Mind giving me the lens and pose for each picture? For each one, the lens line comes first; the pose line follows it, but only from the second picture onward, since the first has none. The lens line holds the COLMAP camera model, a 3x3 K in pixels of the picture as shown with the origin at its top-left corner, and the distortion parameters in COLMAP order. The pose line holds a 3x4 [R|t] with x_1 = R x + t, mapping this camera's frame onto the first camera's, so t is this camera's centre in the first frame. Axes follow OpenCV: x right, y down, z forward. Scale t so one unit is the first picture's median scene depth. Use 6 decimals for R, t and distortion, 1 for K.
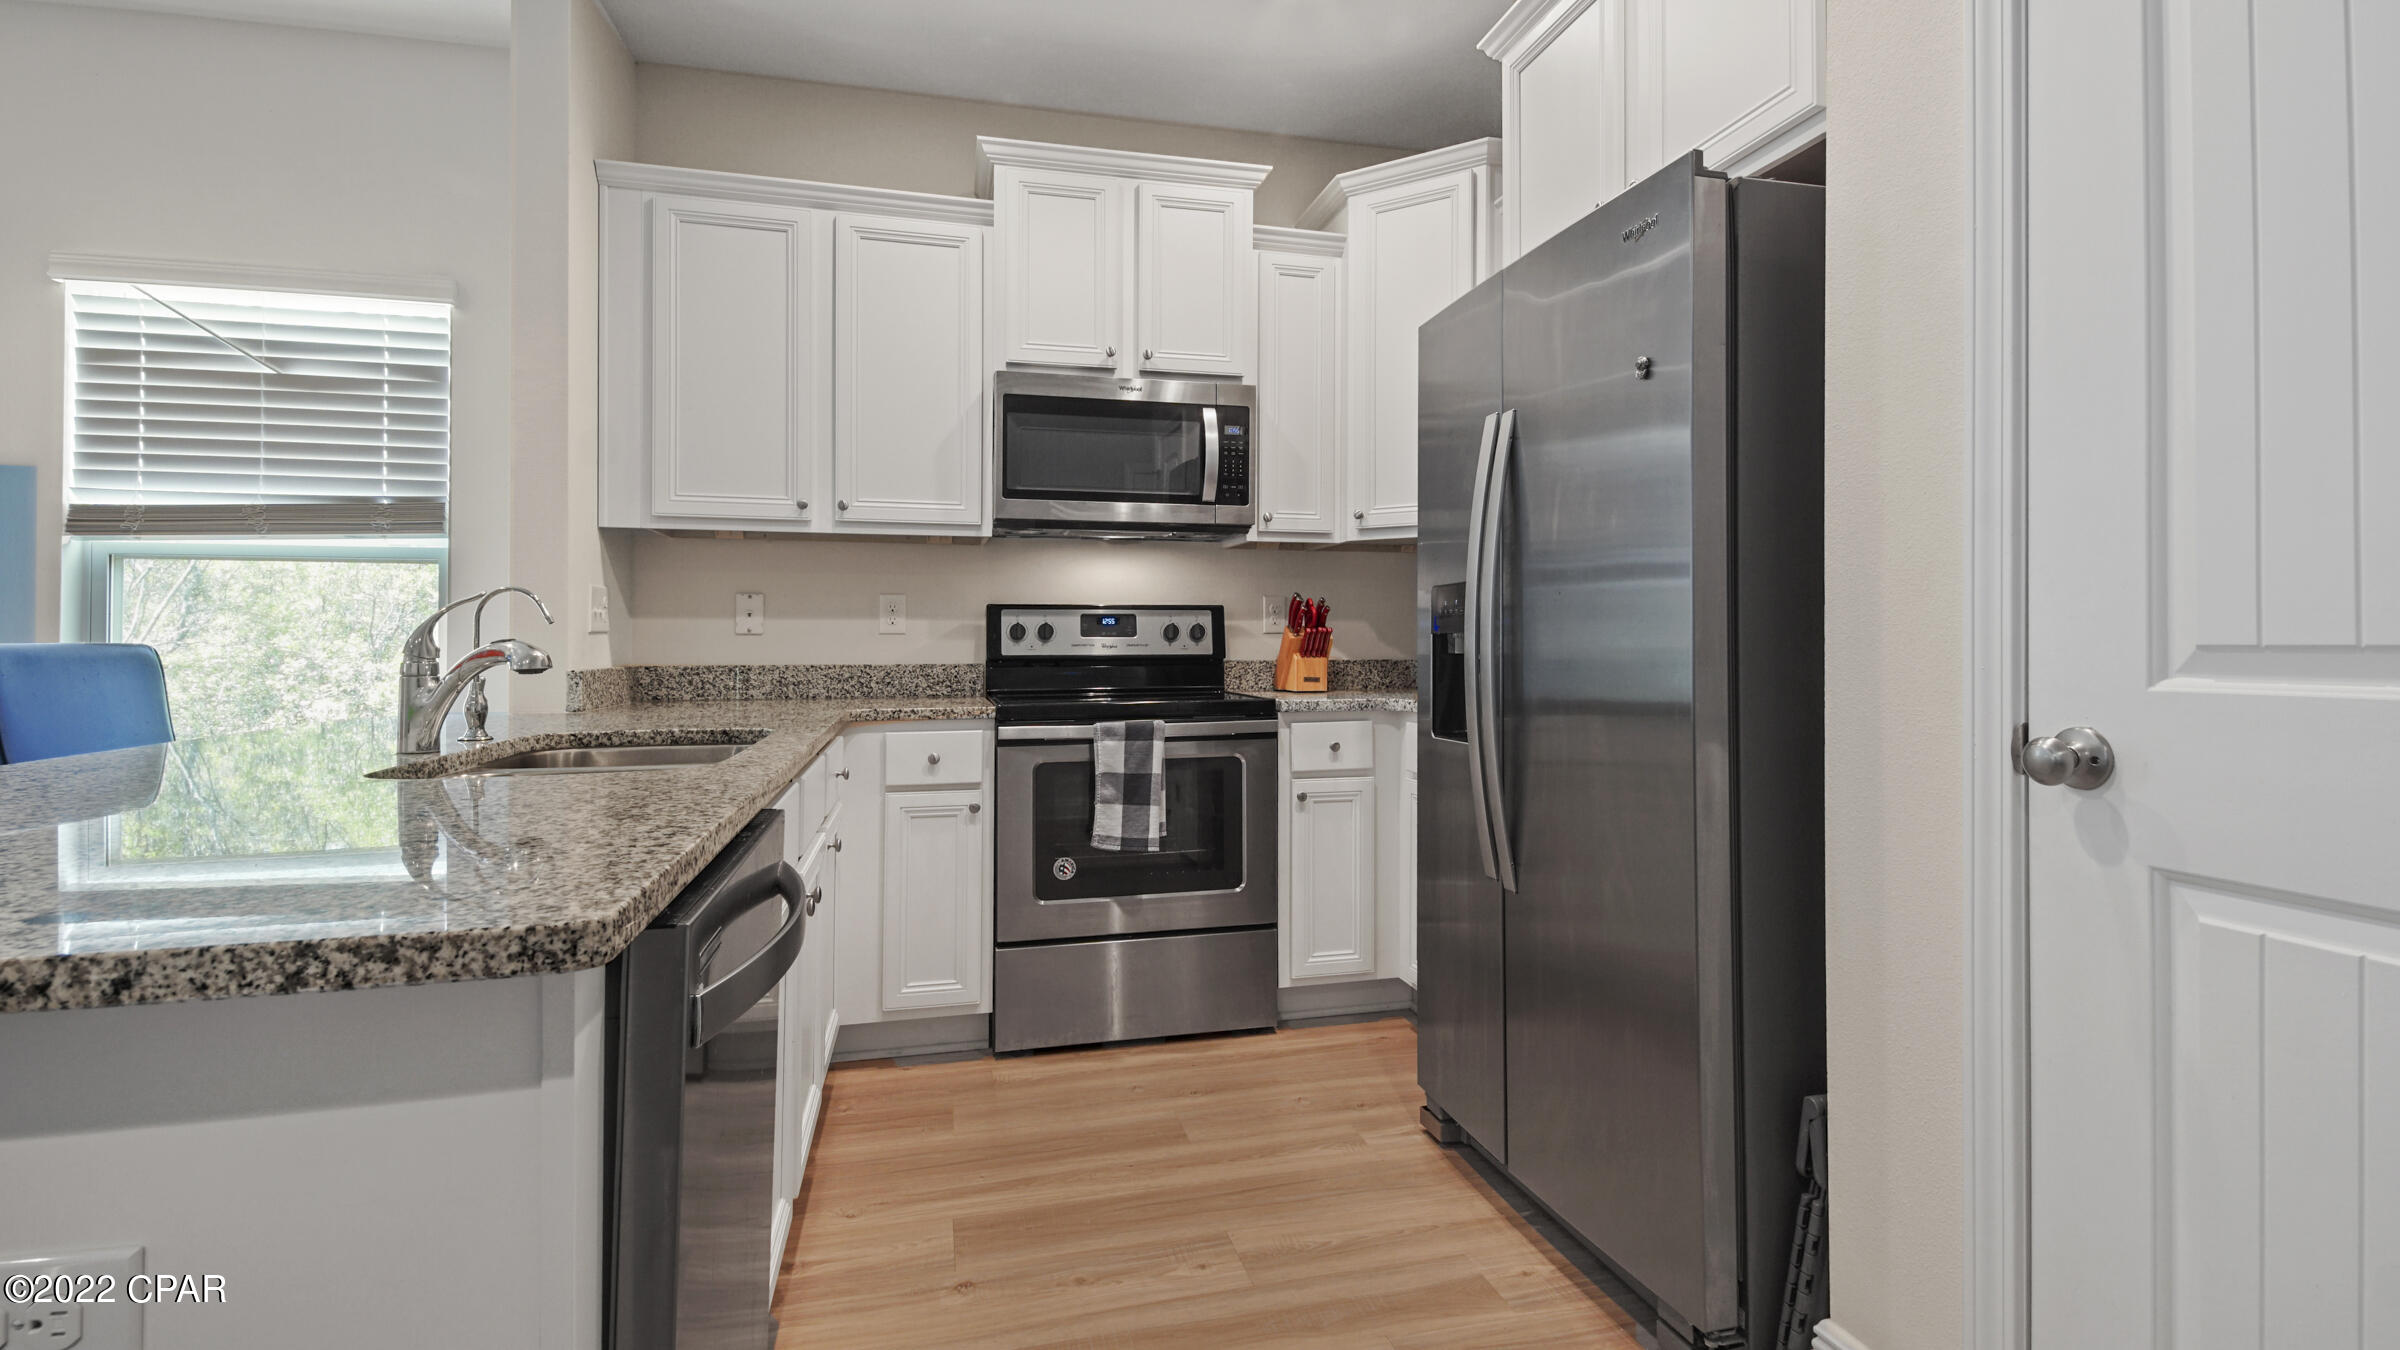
lens RADIAL K [[1095.3, 0, 1170.3], [0, 1095.3, 647.3], [0, 0, 1]] dist [0.002457, -0.000084]
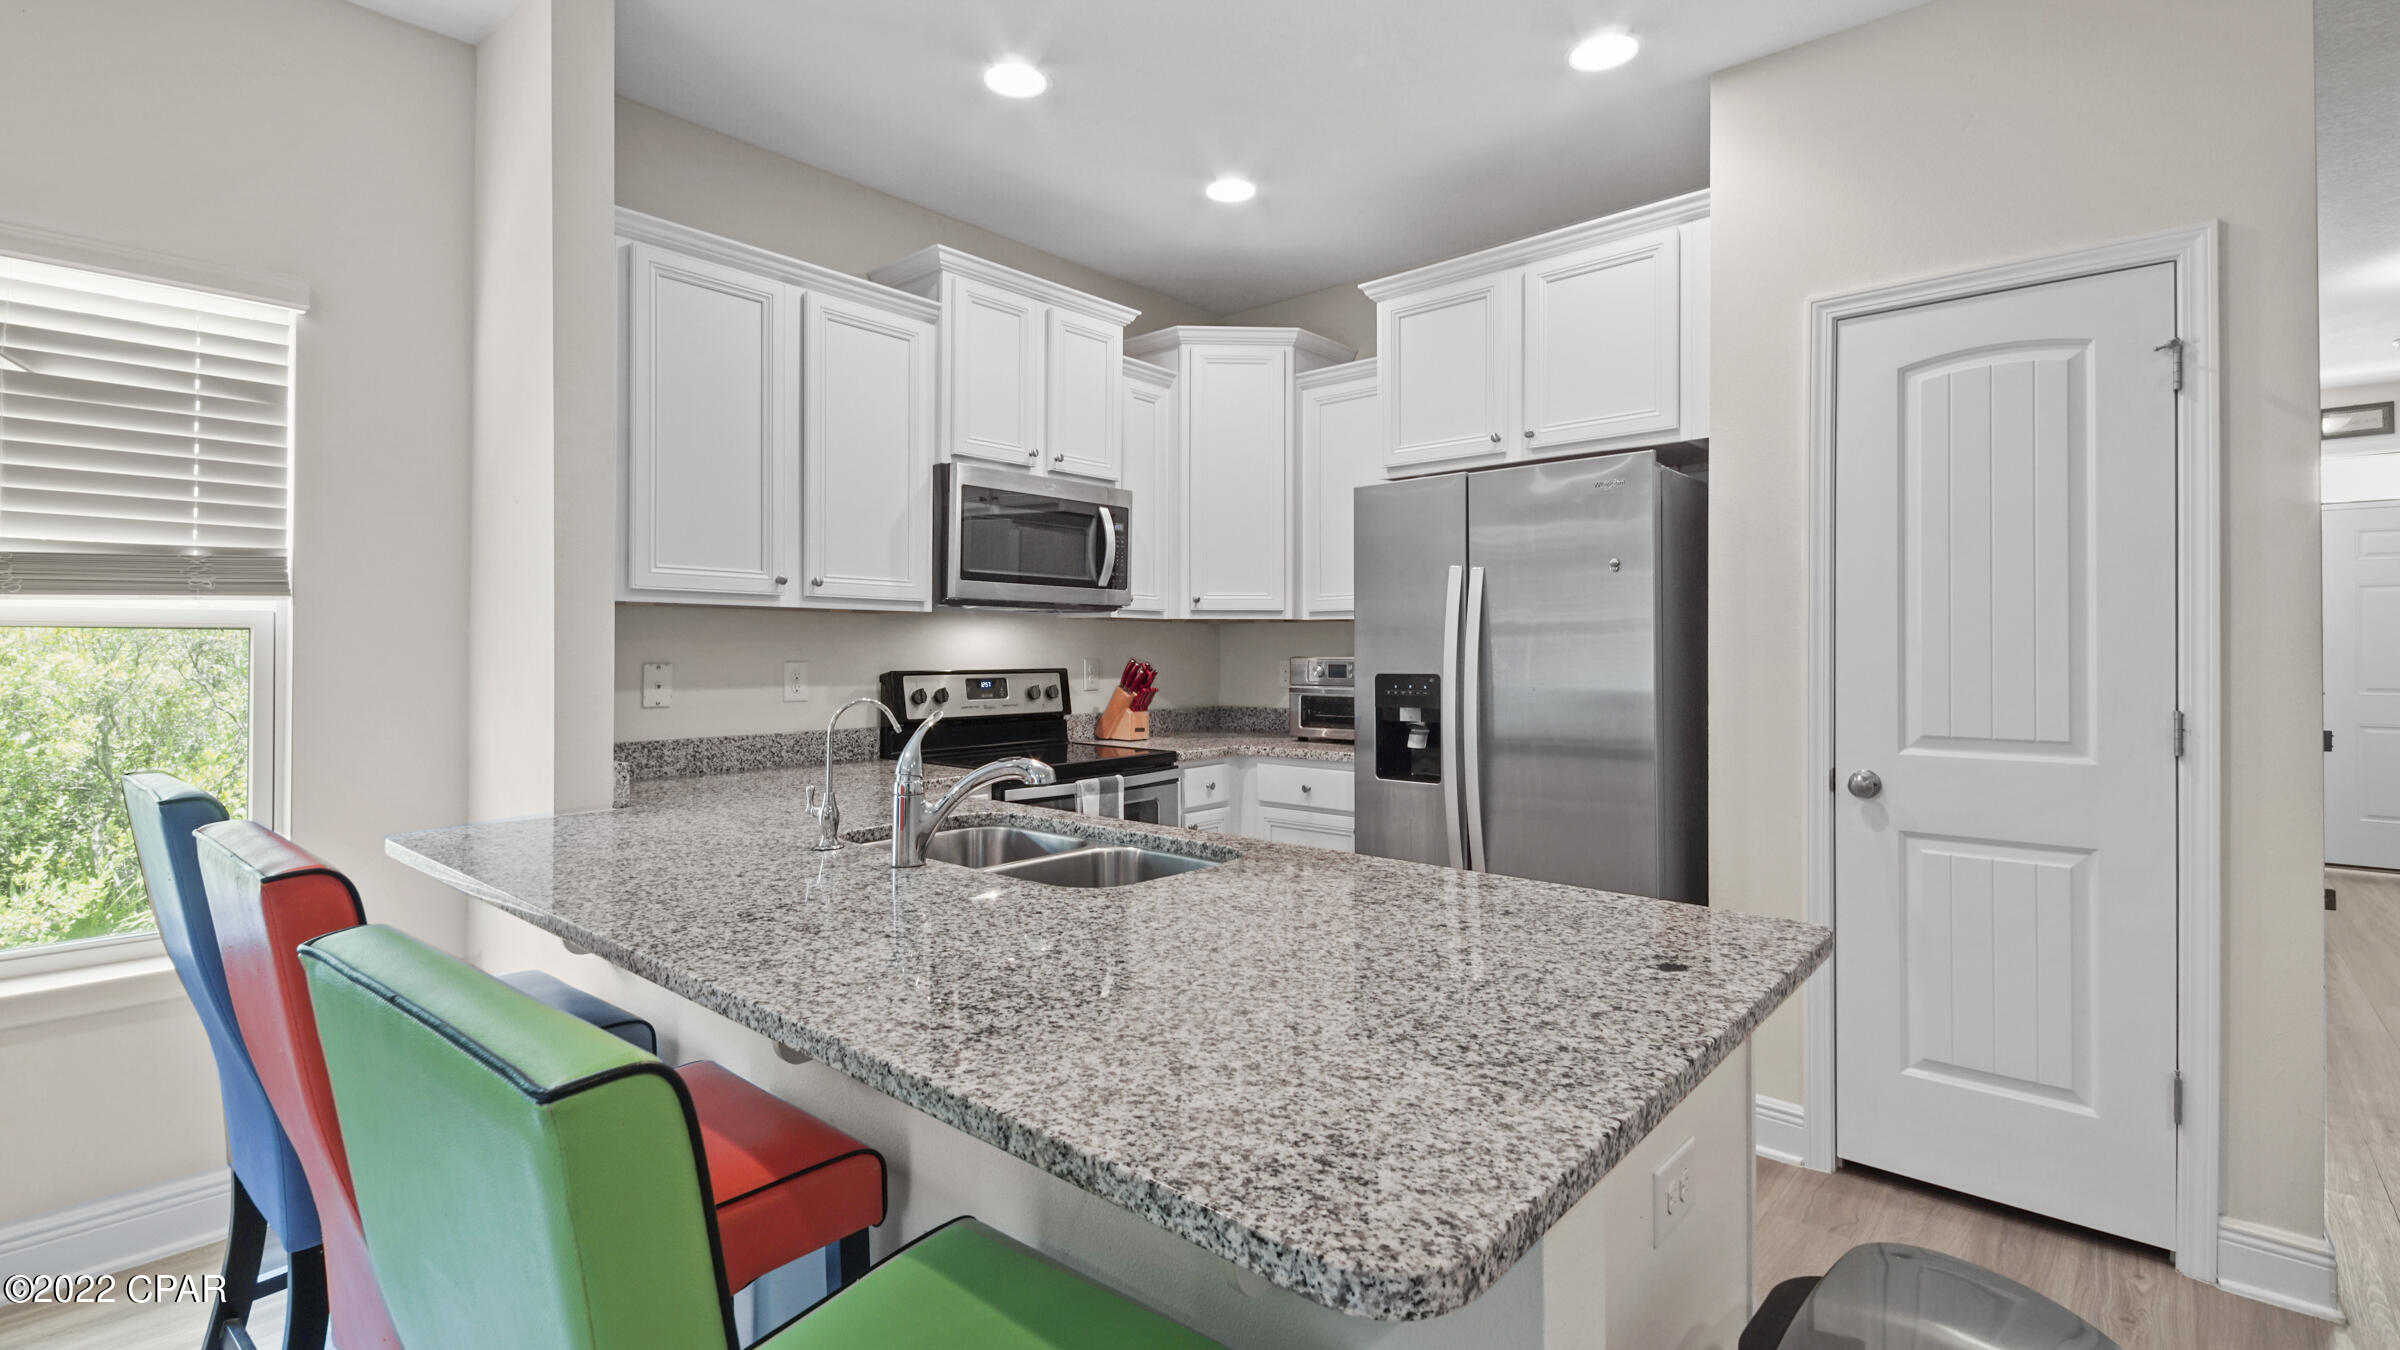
lens RADIAL K [[1065.3, 0, 1166.7], [0, 1065.3, 663.6], [0, 0, 1]] dist [-0.000322, -0.000473]
pose [[0.832237, -0.005929, 0.554389, -0.557026], [0.002049, 0.999969, 0.007618, -0.058489], [-0.554417, -0.005204, 0.832223, -0.002077]]
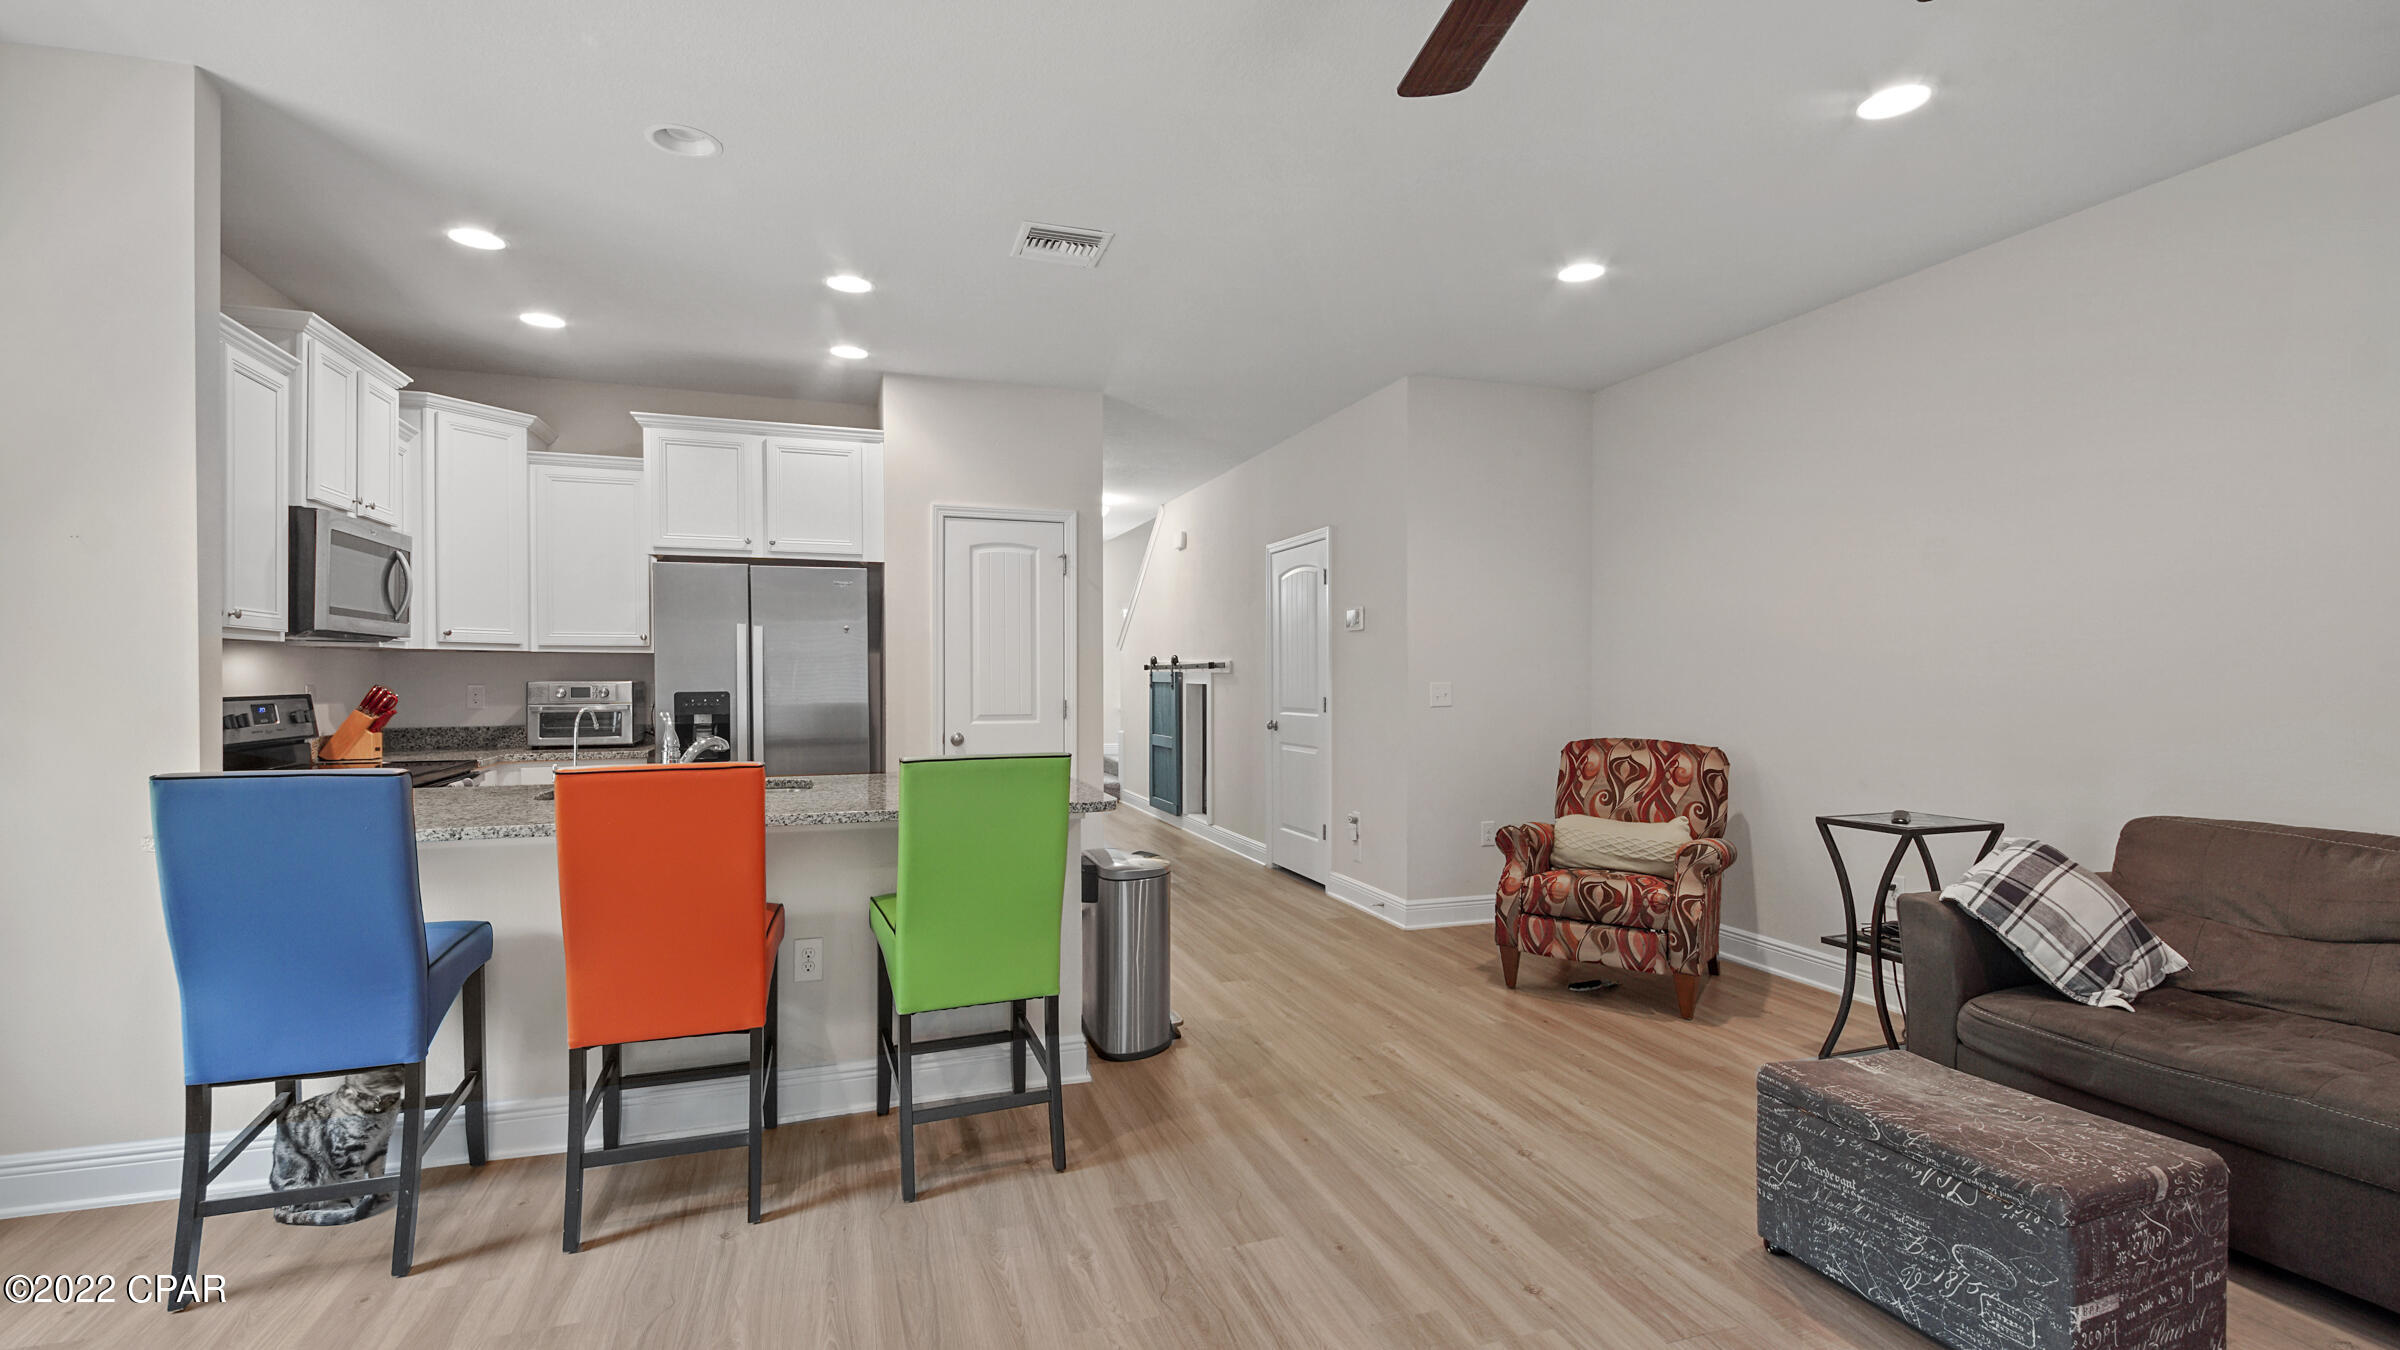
lens RADIAL K [[1095.3, 0, 1170.3], [0, 1095.3, 647.3], [0, 0, 1]] dist [0.002457, -0.000084]
pose [[-0.049658, 0.024549, 0.998465, -1.386136], [0.005722, 0.999688, -0.024295, -0.062234], [-0.998750, 0.004507, -0.049783, 0.117124]]
